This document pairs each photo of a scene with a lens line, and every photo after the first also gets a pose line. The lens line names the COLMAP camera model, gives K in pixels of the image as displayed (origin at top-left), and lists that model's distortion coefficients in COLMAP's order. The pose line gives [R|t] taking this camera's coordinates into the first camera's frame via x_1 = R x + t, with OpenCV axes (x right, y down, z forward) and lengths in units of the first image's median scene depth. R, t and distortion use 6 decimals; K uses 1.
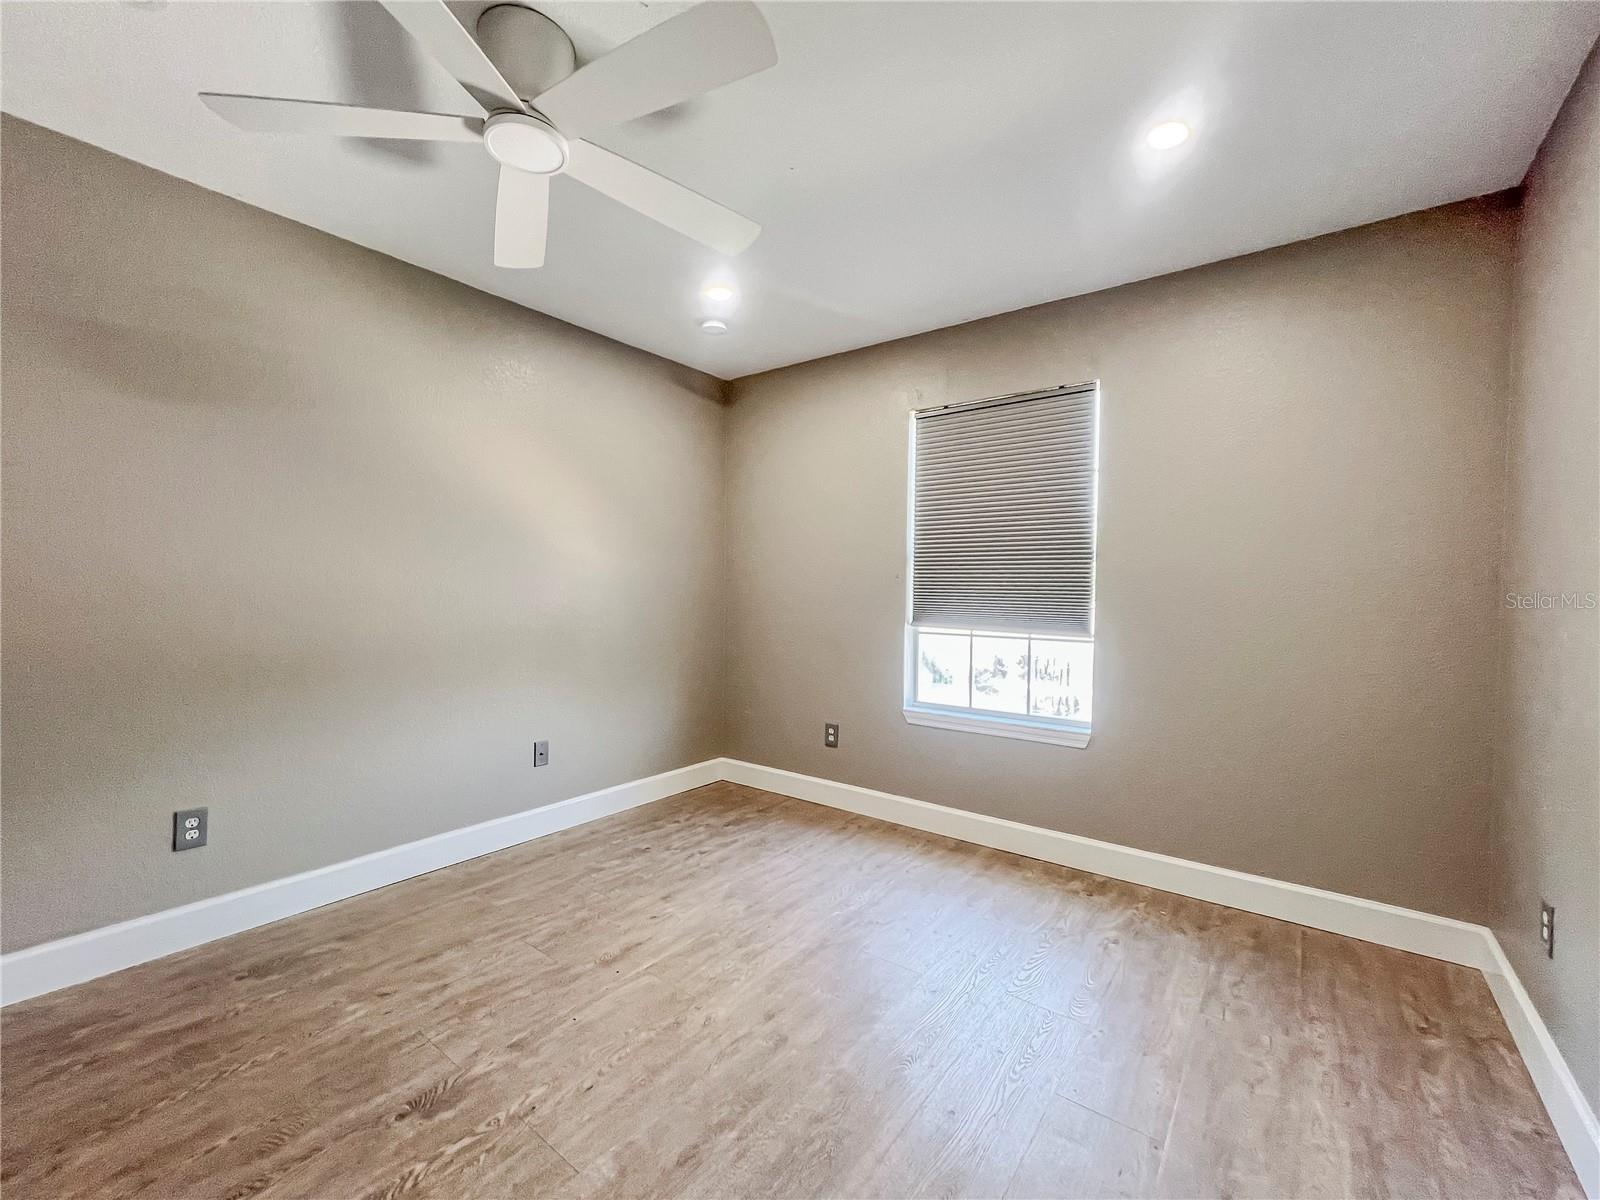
lens RADIAL K [[643.2, 0, 805.6], [0, 643.2, 591.9], [0, 0, 1]] dist [-0.000565, 0.000011]
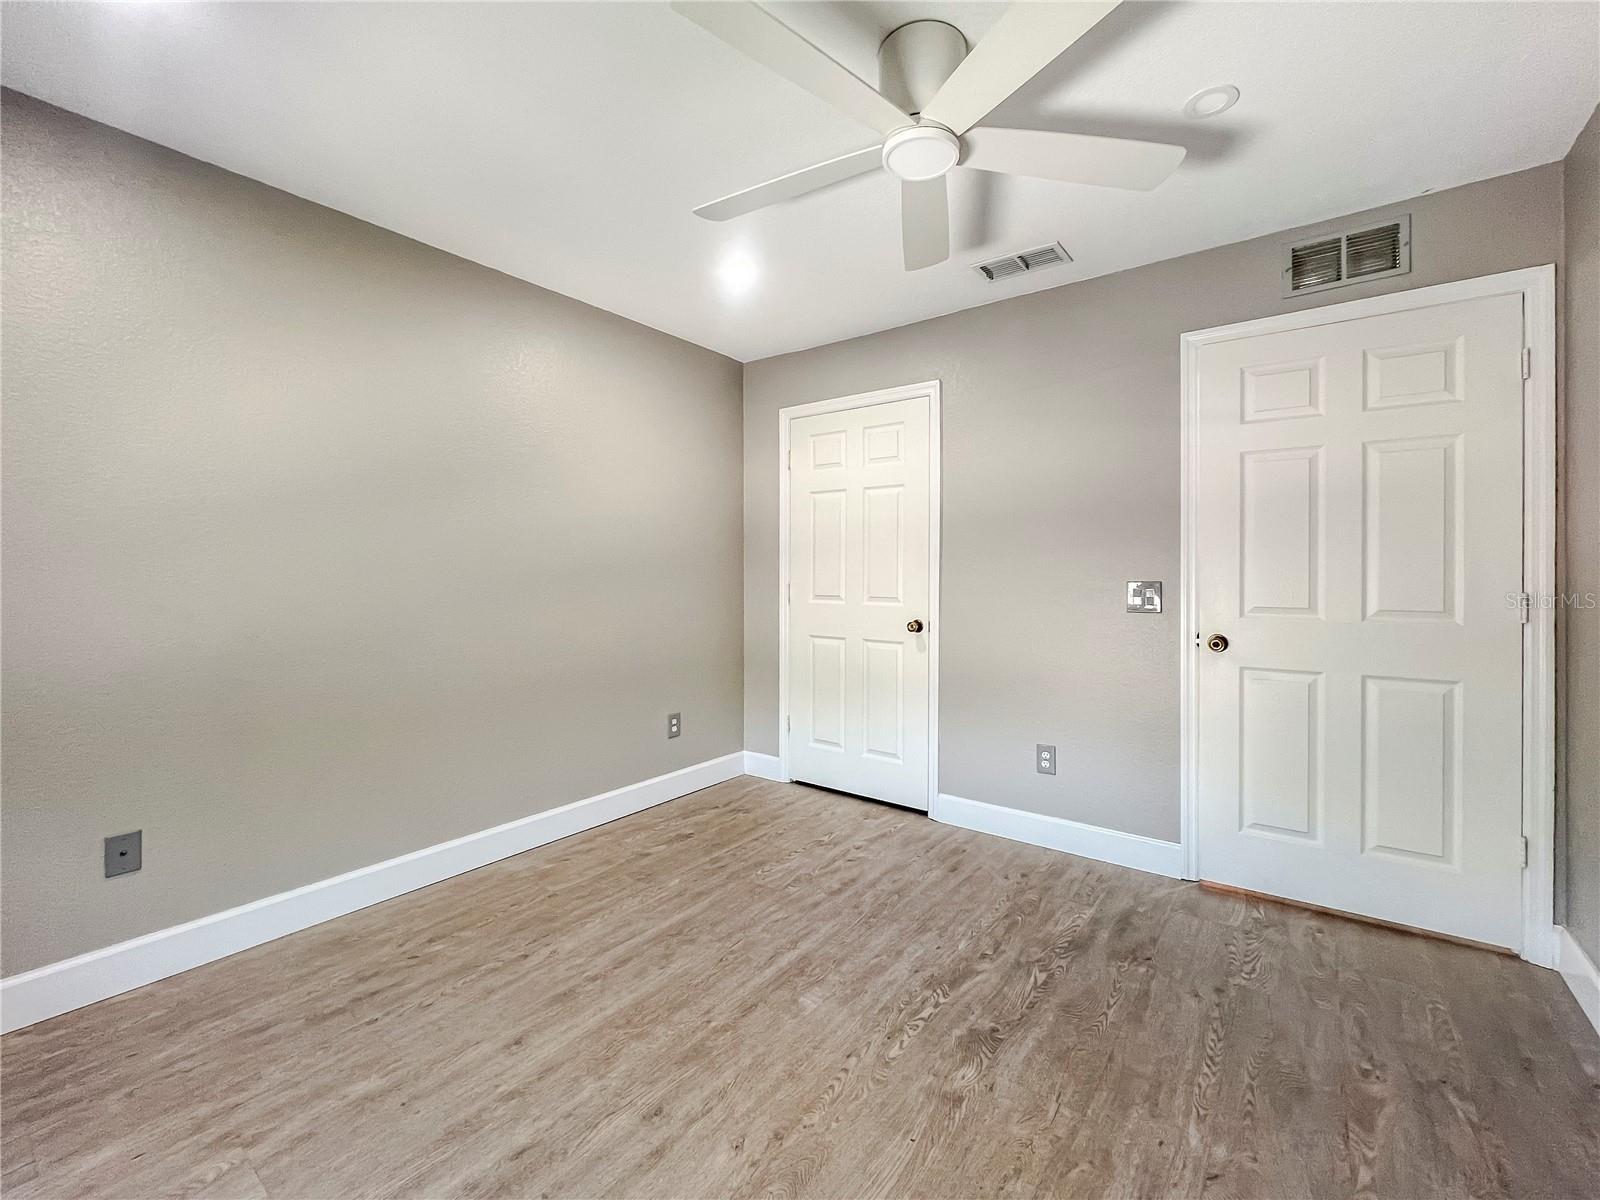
lens RADIAL K [[643.2, 0, 805.6], [0, 643.2, 591.9], [0, 0, 1]] dist [-0.000565, 0.000011]
pose [[-0.999827, -0.016105, 0.009342, -0.256602], [-0.015839, 0.999486, 0.027862, -0.012853], [-0.009786, 0.027709, -0.999568, 1.973862]]
